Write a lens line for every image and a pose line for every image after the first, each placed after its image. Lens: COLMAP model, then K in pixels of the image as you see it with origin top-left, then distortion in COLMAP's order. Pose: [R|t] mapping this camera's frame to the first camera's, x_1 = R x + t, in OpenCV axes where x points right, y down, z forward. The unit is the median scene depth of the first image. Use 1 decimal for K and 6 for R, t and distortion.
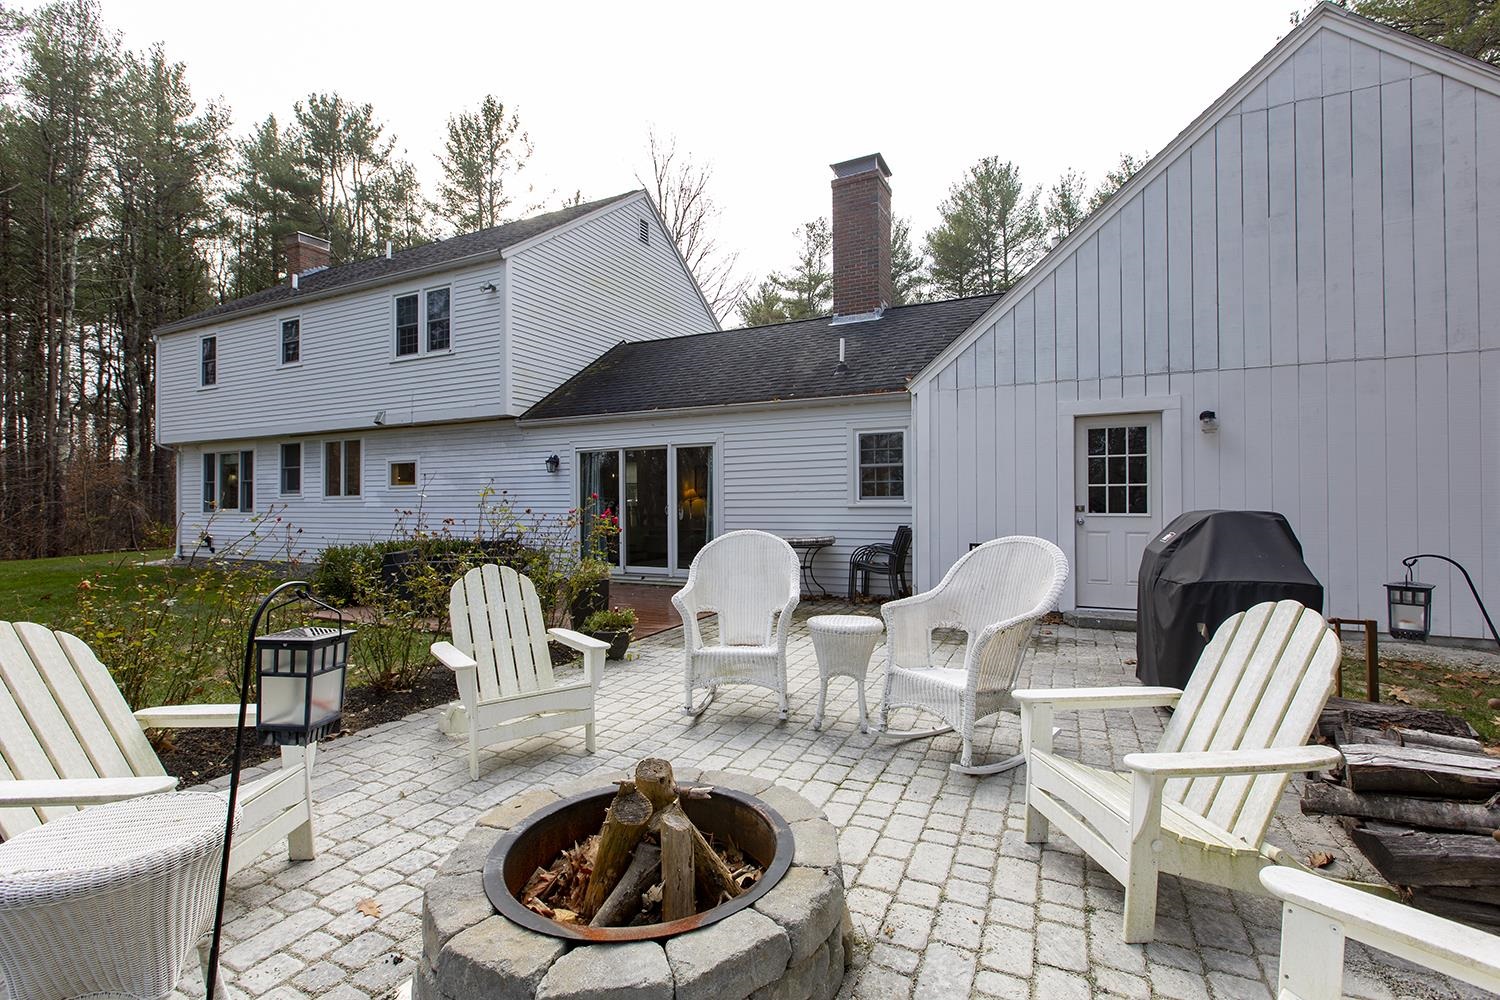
lens RADIAL K [[669.4, 0, 741.8], [0, 669.4, 495.7], [0, 0, 1]] dist [-0.000191, 0.000041]
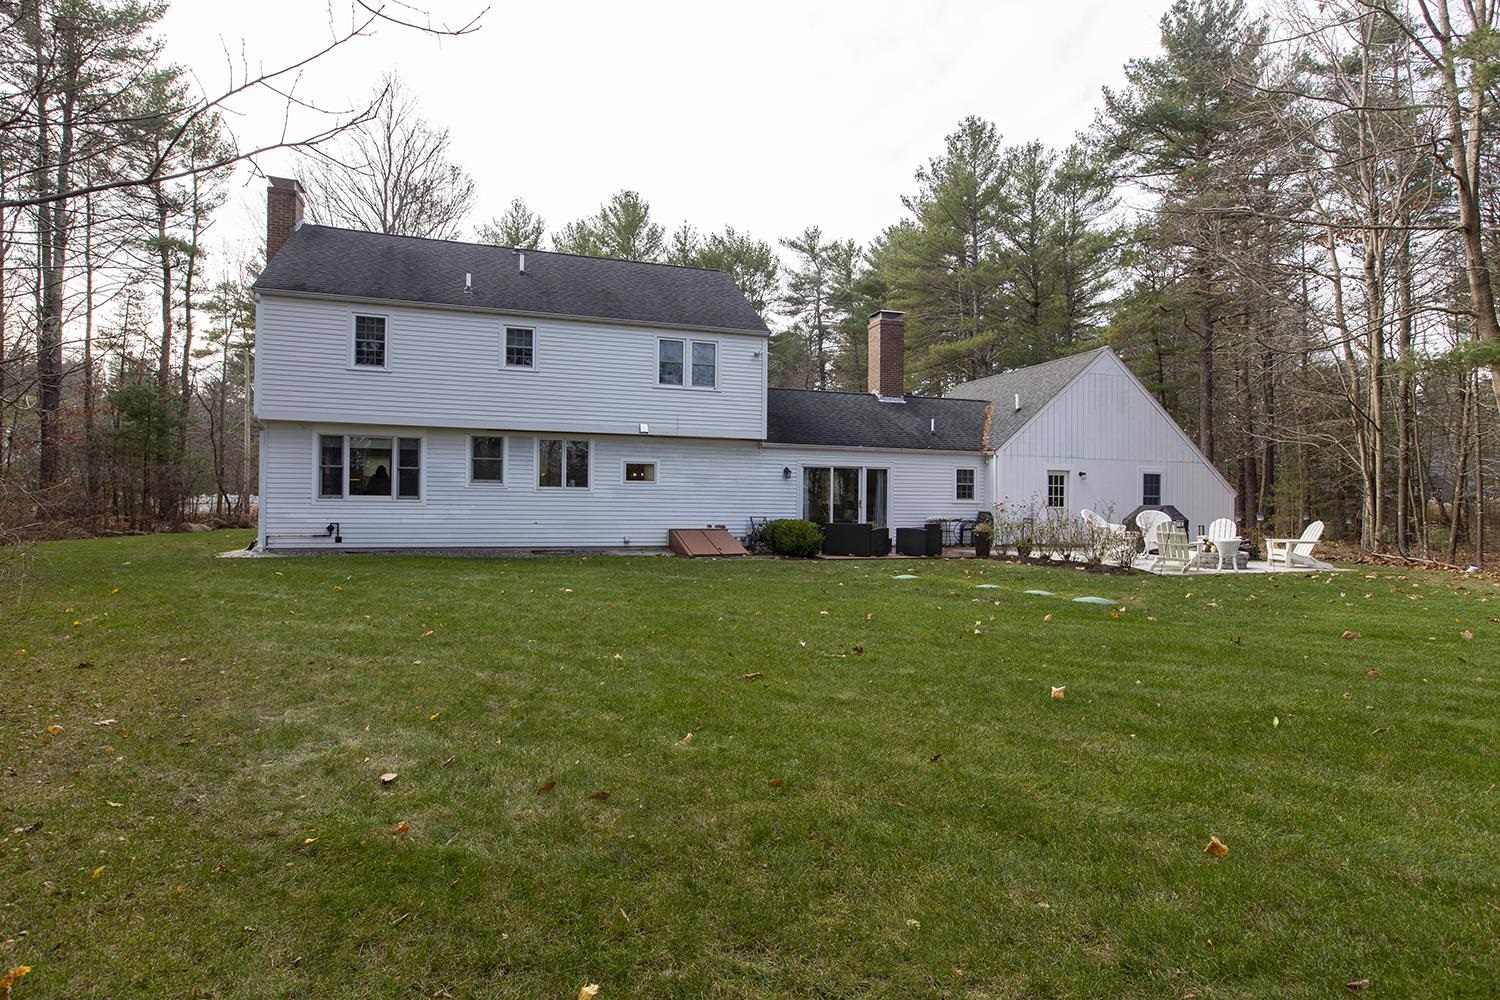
lens RADIAL K [[792.1, 0, 750.0], [0, 792.1, 500.0], [0, 0, 1]] dist [-0.001747, -0.000015]
pose [[0.707880, 0.026291, 0.705843, -1.691473], [-0.018233, 0.999654, -0.018950, 0.054516], [-0.706097, 0.000545, 0.708115, -0.269804]]
